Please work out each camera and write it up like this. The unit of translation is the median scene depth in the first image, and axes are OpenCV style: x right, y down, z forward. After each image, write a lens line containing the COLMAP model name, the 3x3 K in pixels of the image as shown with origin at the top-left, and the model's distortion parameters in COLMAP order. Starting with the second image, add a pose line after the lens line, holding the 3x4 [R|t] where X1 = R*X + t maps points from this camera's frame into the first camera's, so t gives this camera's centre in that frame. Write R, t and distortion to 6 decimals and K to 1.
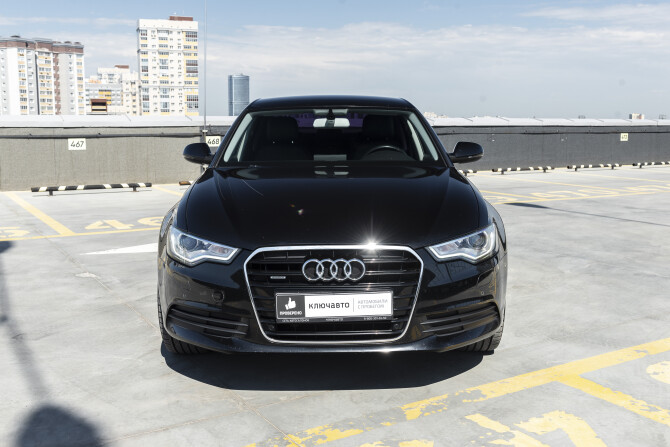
lens RADIAL K [[735.6, 0, 319.1], [0, 735.6, 223.3], [0, 0, 1]] dist [-0.012097, 0.002599]
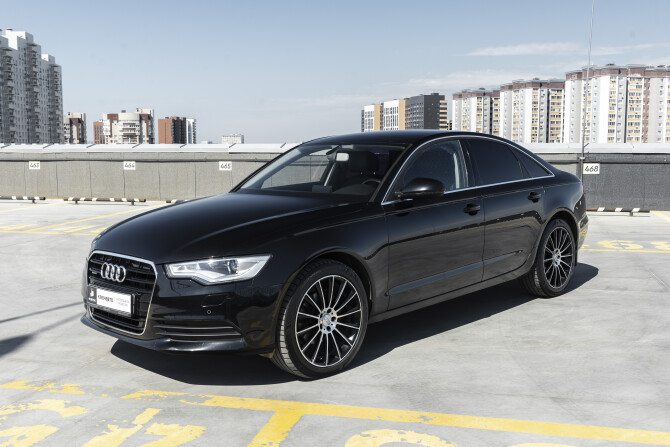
lens RADIAL K [[698.4, 0, 324.0], [0, 698.4, 223.1], [0, 0, 1]] dist [-0.004385, -0.009003]
pose [[0.714089, 0.078093, -0.695685, 0.359586], [-0.095636, 0.995324, 0.013562, -0.023789], [0.693491, 0.056848, 0.718219, 0.114180]]
